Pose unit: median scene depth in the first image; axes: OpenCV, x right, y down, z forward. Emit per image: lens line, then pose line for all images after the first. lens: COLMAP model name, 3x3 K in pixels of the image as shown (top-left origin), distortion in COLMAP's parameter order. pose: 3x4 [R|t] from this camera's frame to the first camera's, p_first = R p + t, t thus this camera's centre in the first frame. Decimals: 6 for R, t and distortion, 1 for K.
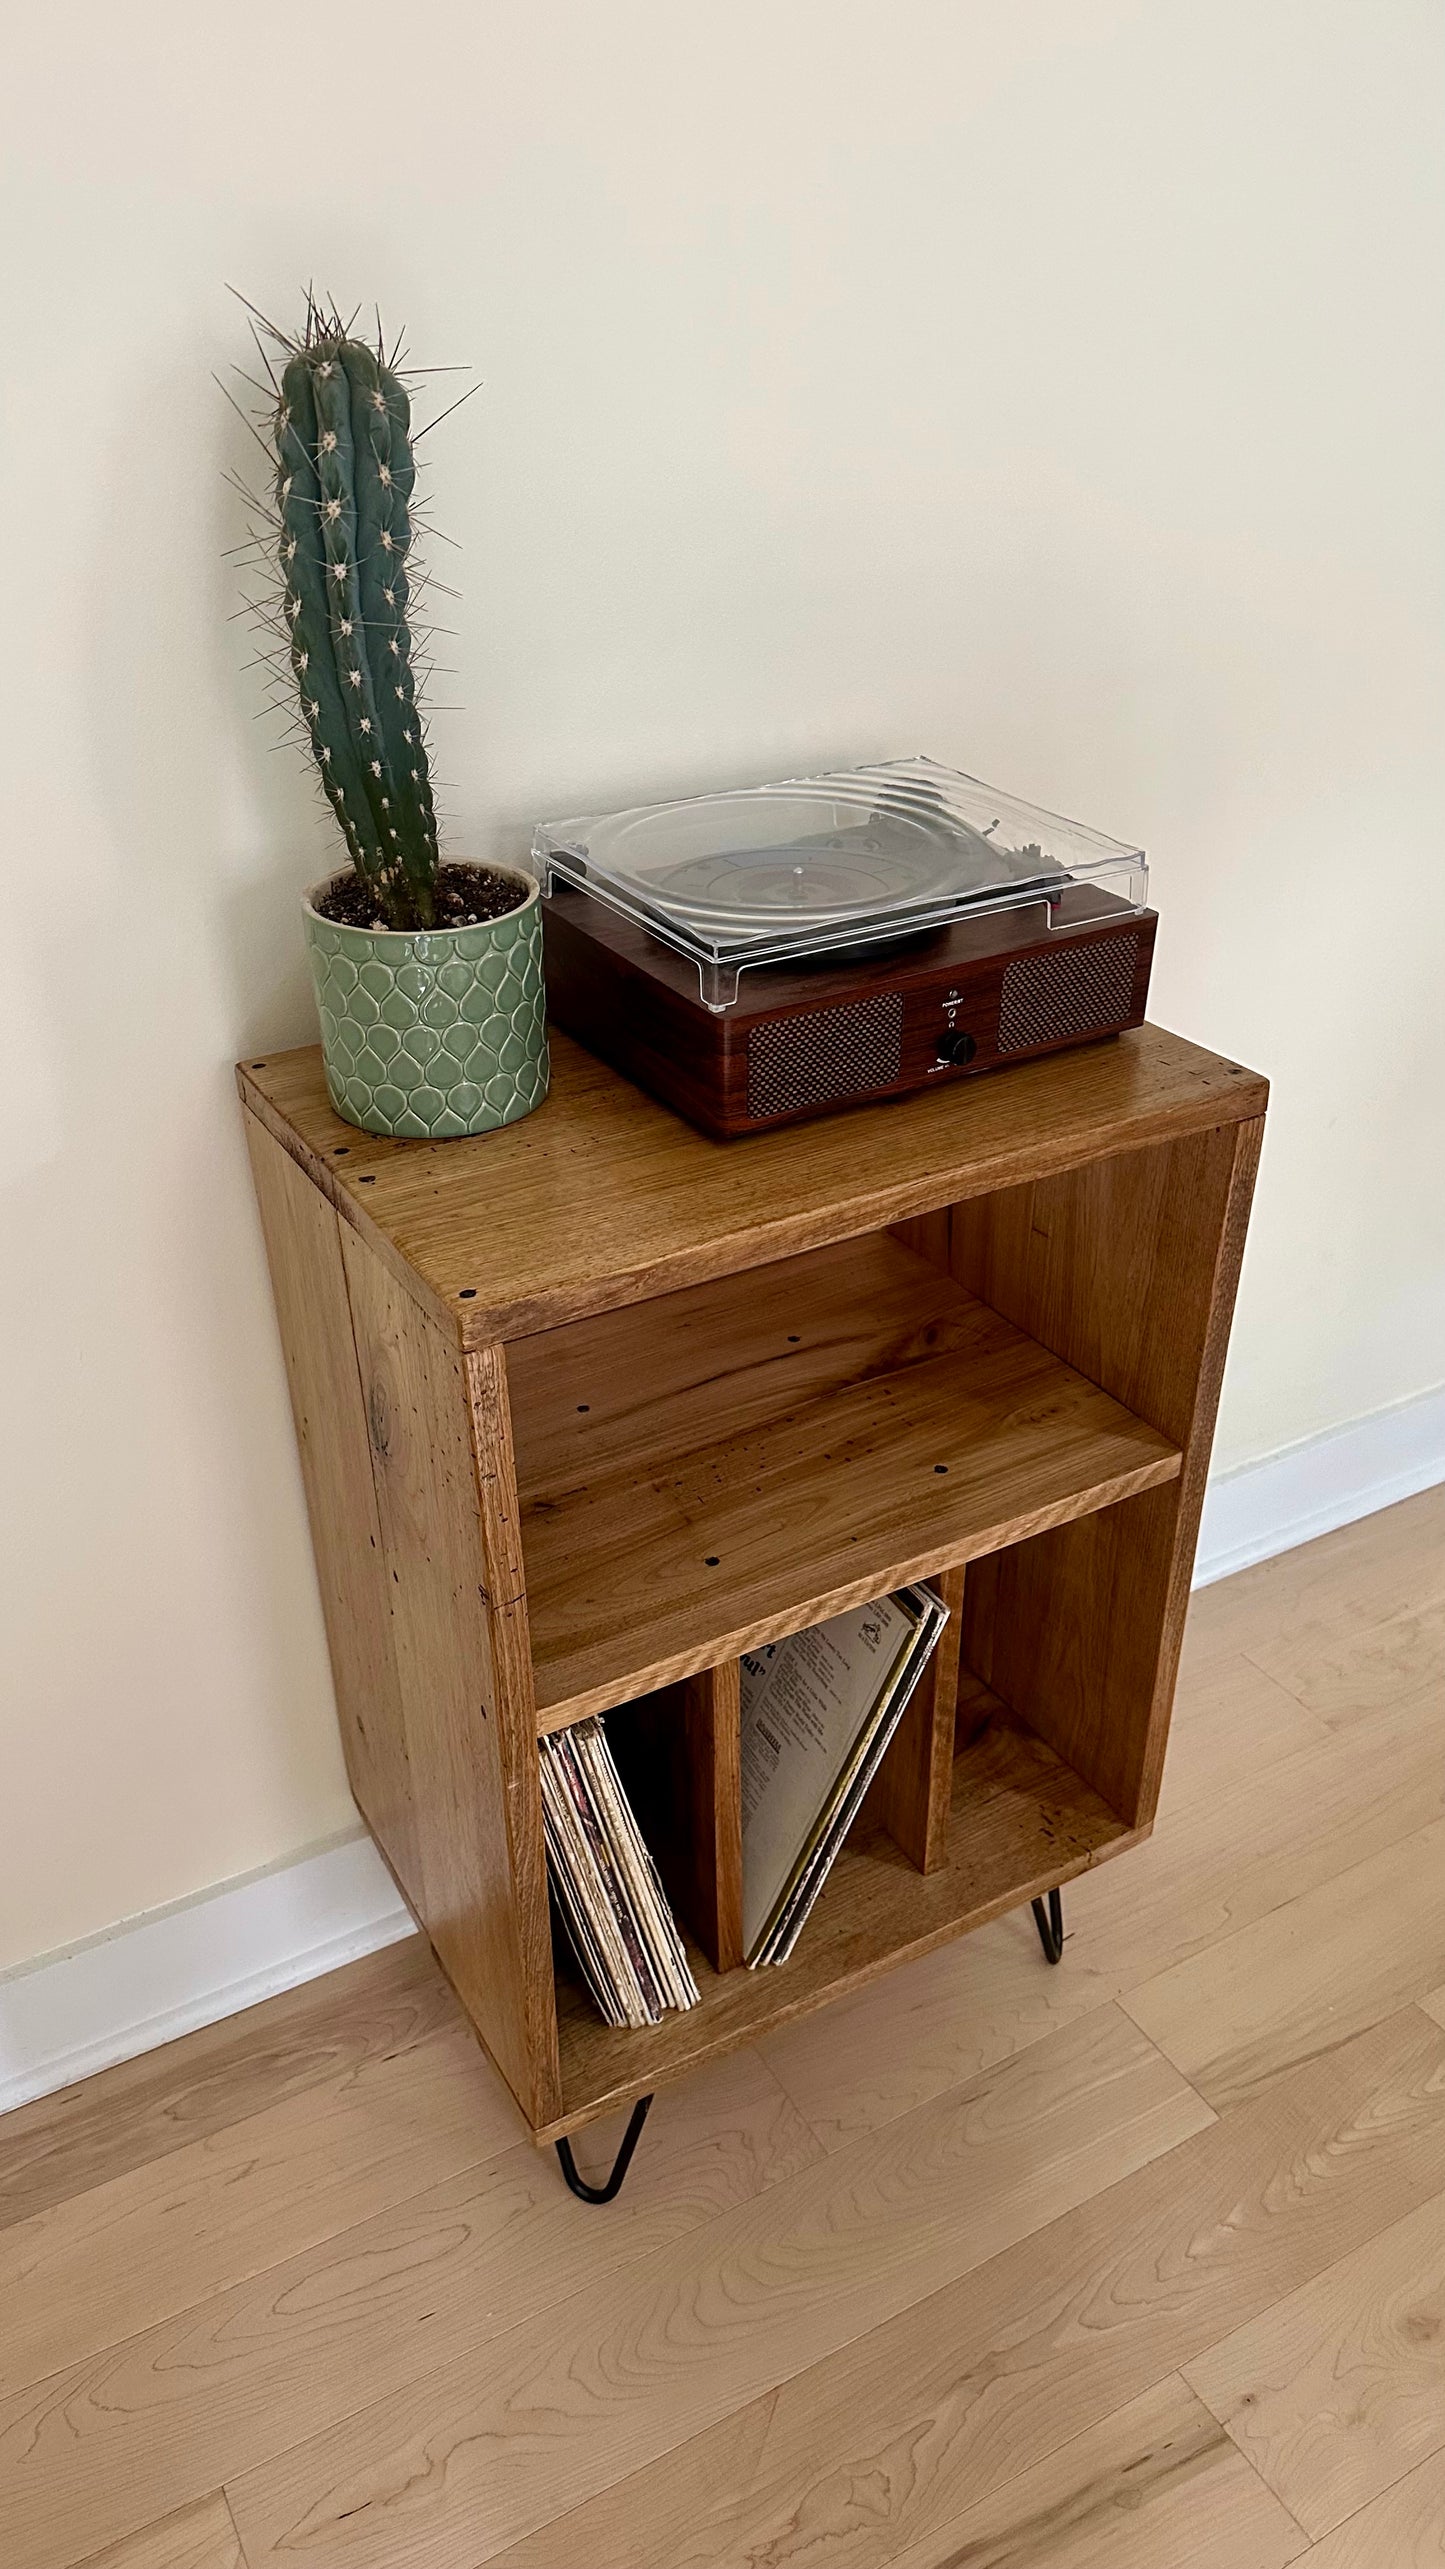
lens RADIAL K [[1818.7, 0, 711.7], [0, 1818.7, 1299.3], [0, 0, 1]] dist [0.049816, -0.061516]
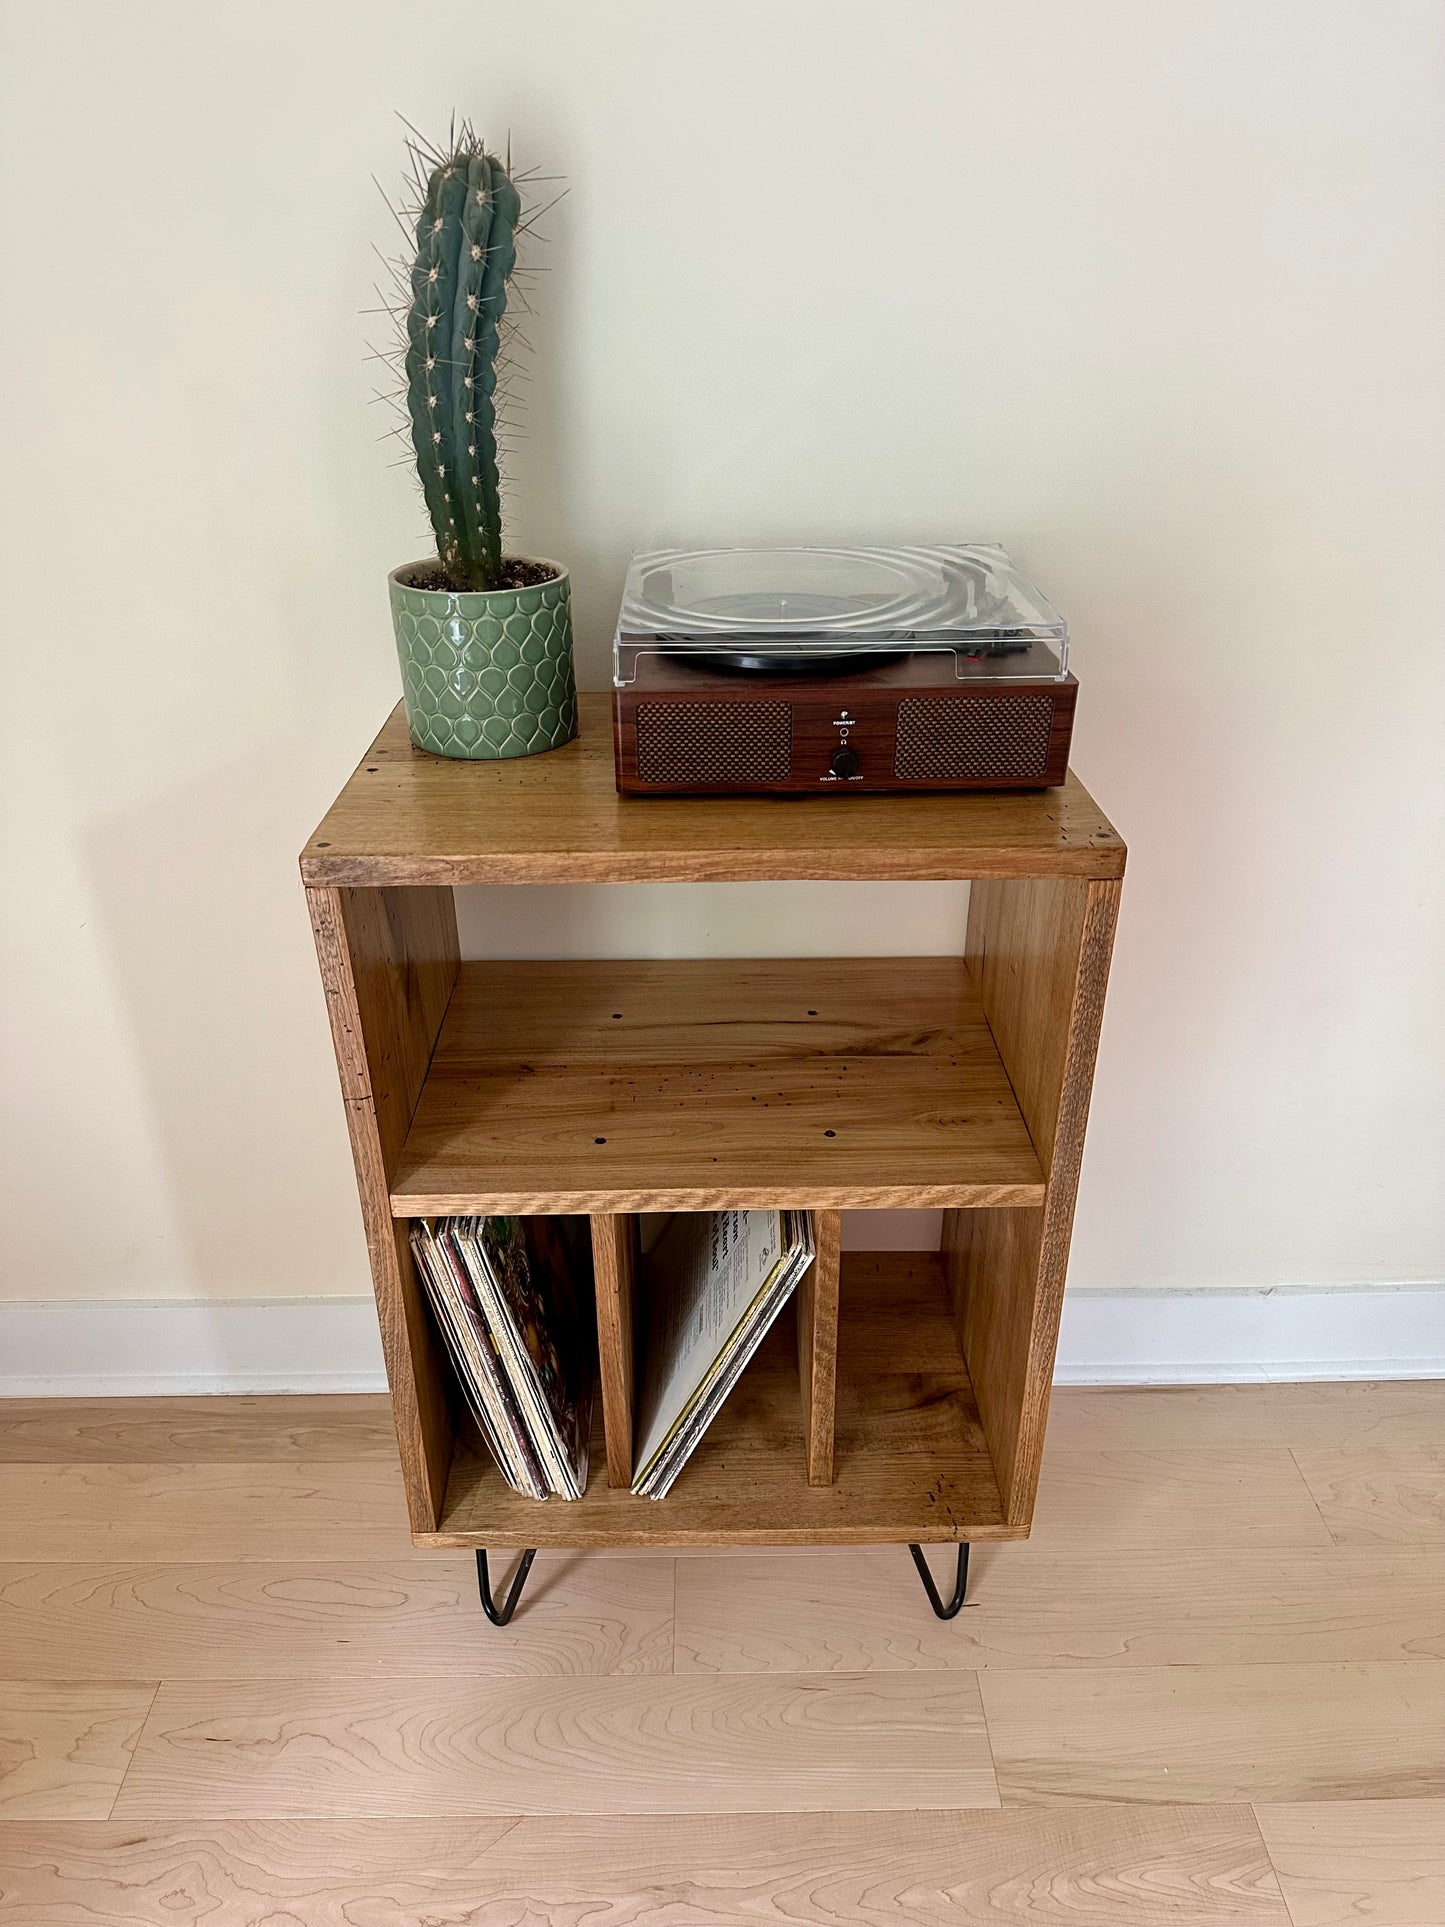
lens RADIAL K [[1376.0, 0, 715.1], [0, 1376.0, 973.0], [0, 0, 1]] dist [0.026121, -0.037893]
pose [[0.873066, 0.235949, -0.426712, 0.434235], [-0.253912, 0.967107, 0.015248, -0.000749], [0.416274, 0.095035, 0.904259, 0.172328]]
